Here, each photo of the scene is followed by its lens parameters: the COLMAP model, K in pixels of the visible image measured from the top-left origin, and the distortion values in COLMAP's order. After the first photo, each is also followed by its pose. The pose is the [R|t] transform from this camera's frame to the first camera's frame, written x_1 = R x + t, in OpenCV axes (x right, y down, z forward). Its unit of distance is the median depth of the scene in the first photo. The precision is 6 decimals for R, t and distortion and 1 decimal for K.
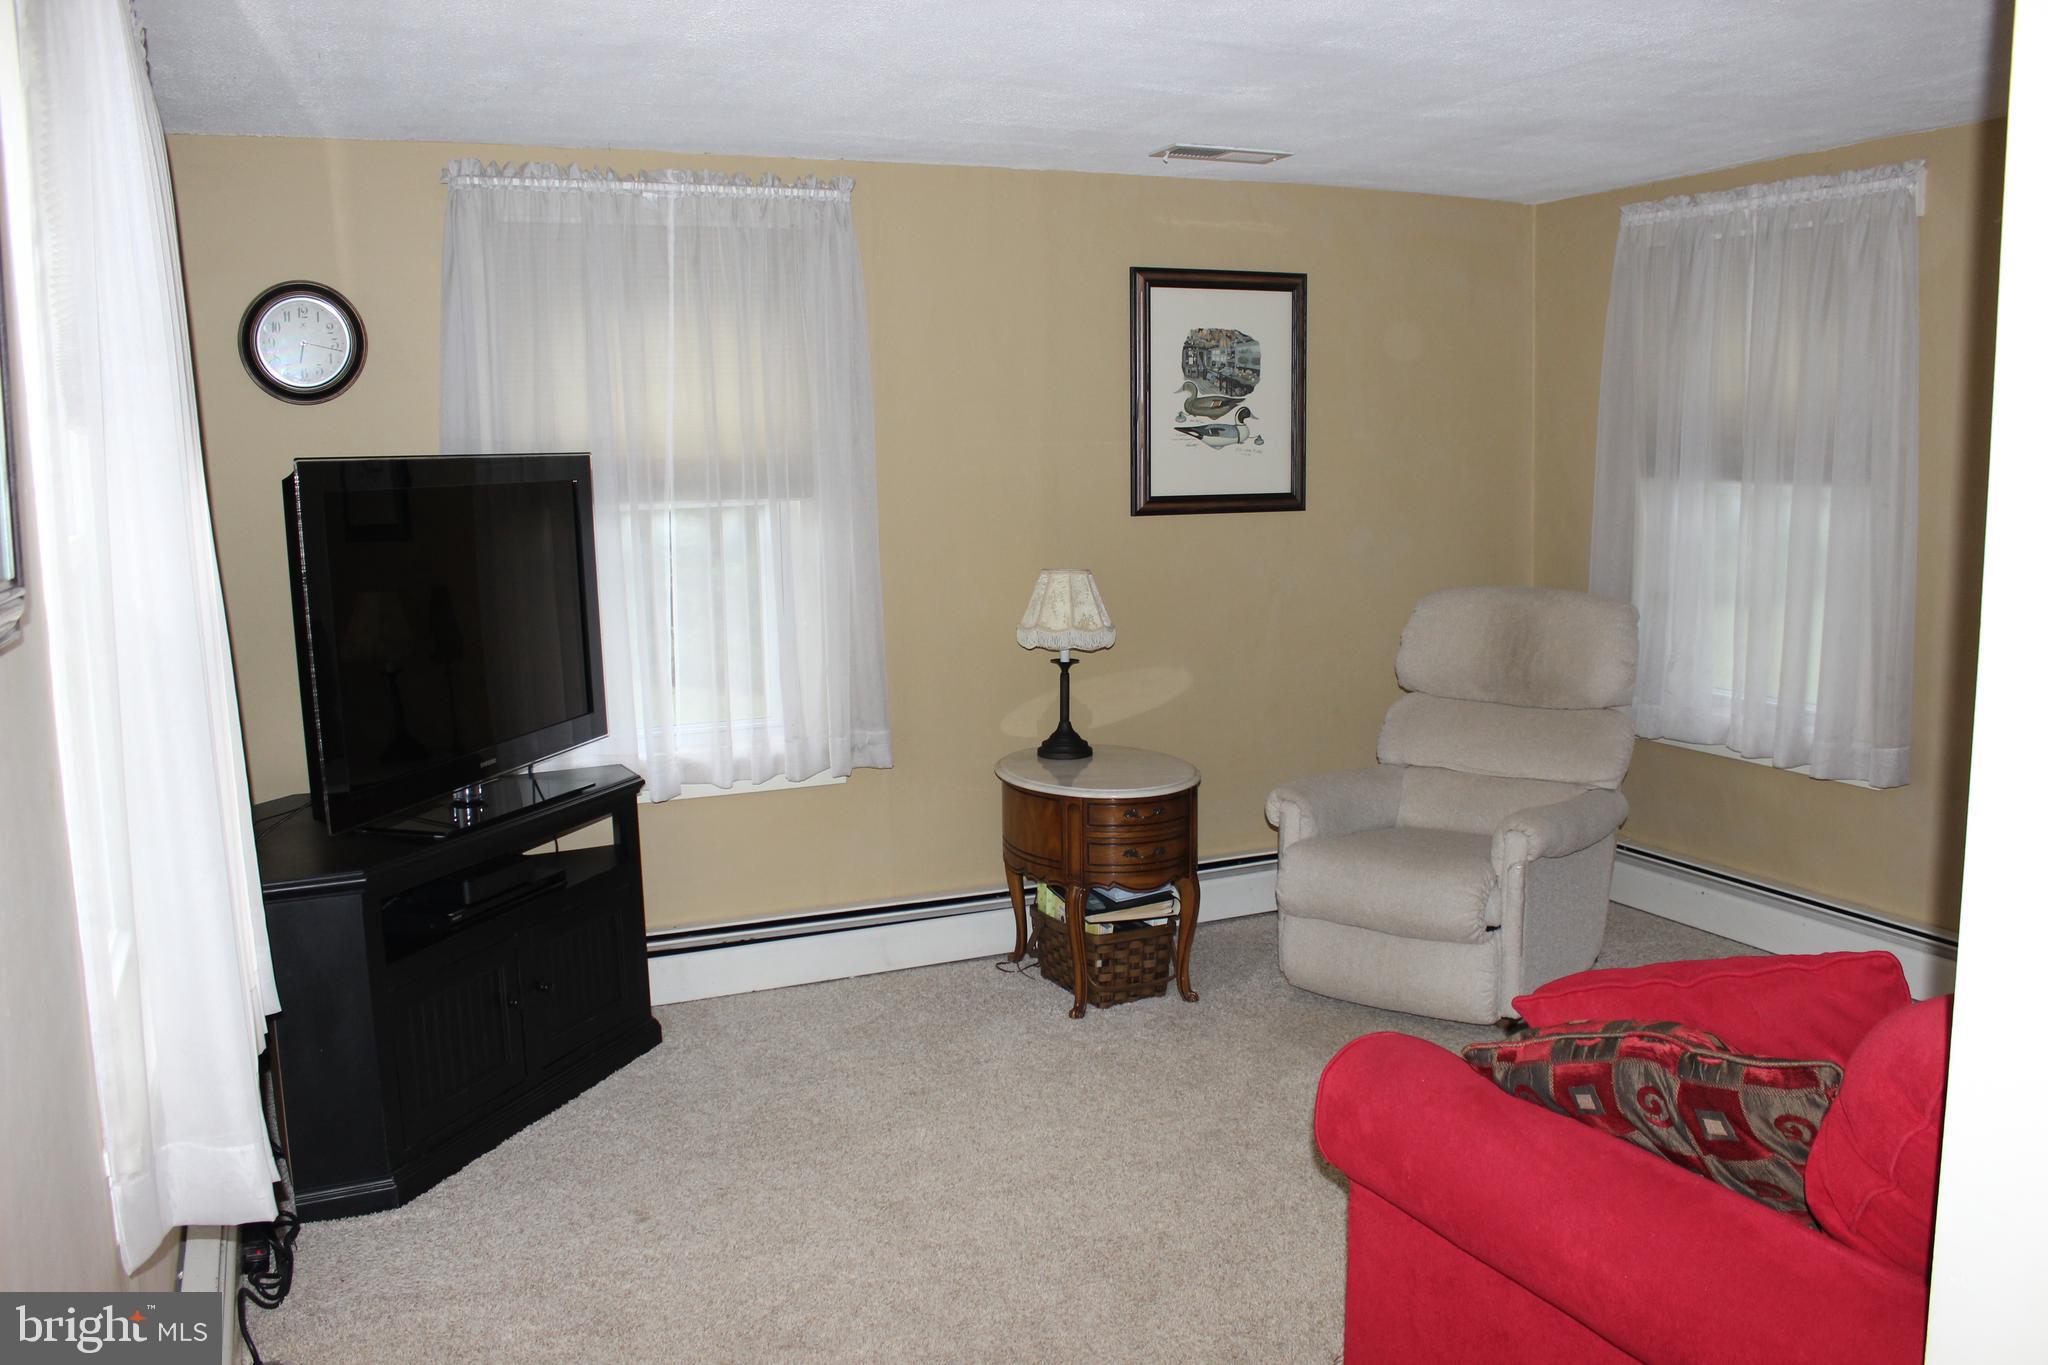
lens RADIAL K [[1701.5, 0, 1024.0], [0, 1701.5, 682.5], [0, 0, 1]] dist [-0.163324, 0.153287]
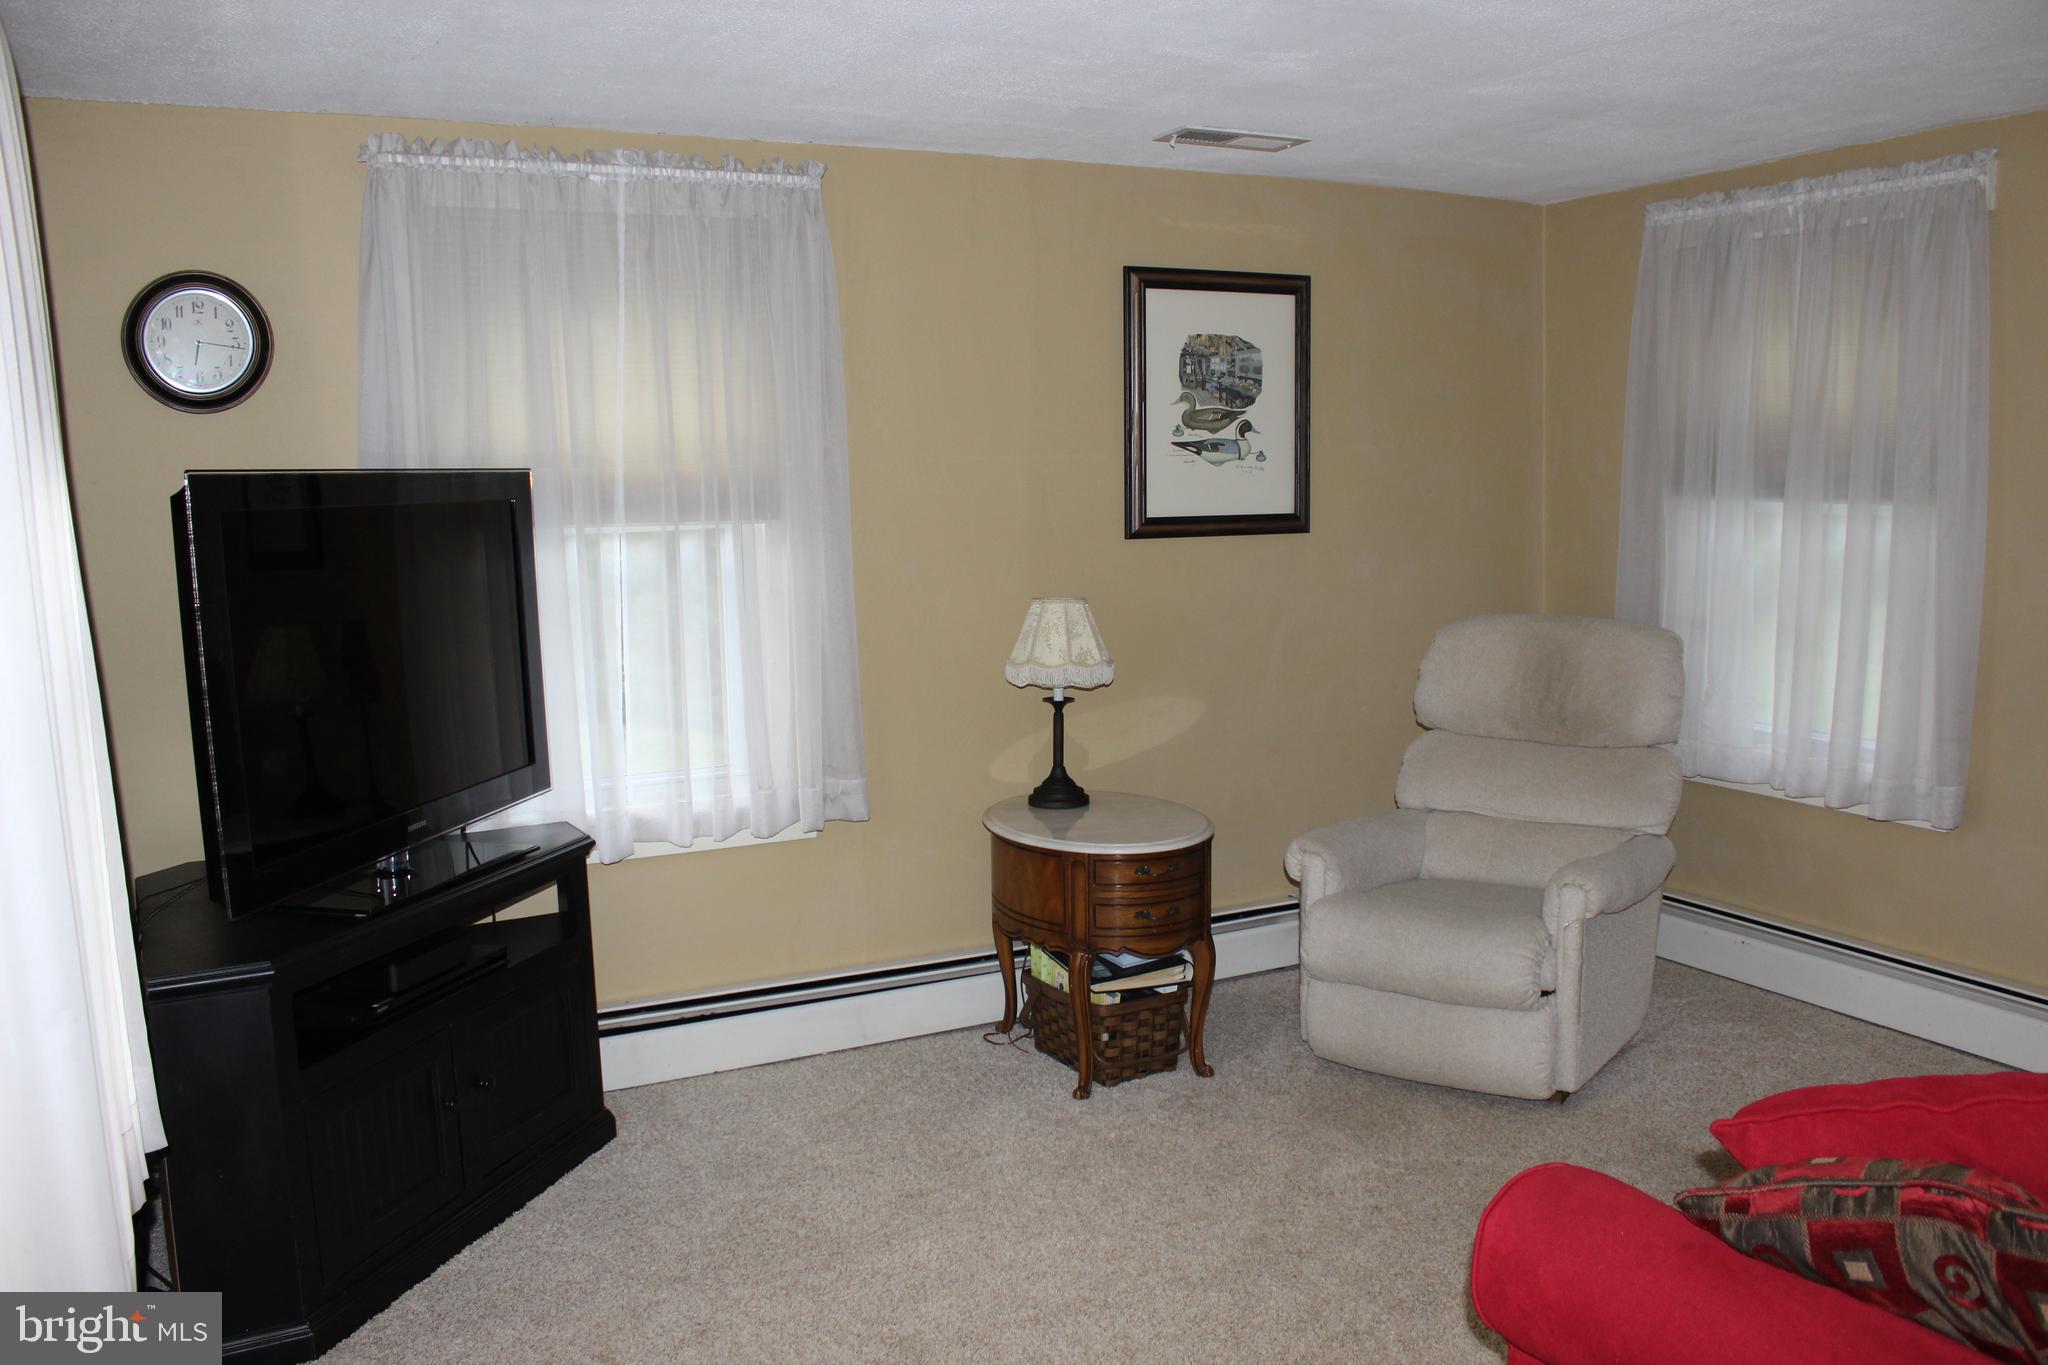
lens RADIAL K [[1701.5, 0, 1024.0], [0, 1701.5, 682.5], [0, 0, 1]] dist [-0.163324, 0.153287]
pose [[0.998723, -0.007435, 0.049969, -0.042758], [0.008224, 0.999845, -0.015597, -0.008456], [-0.049845, 0.015988, 0.998629, 0.107244]]
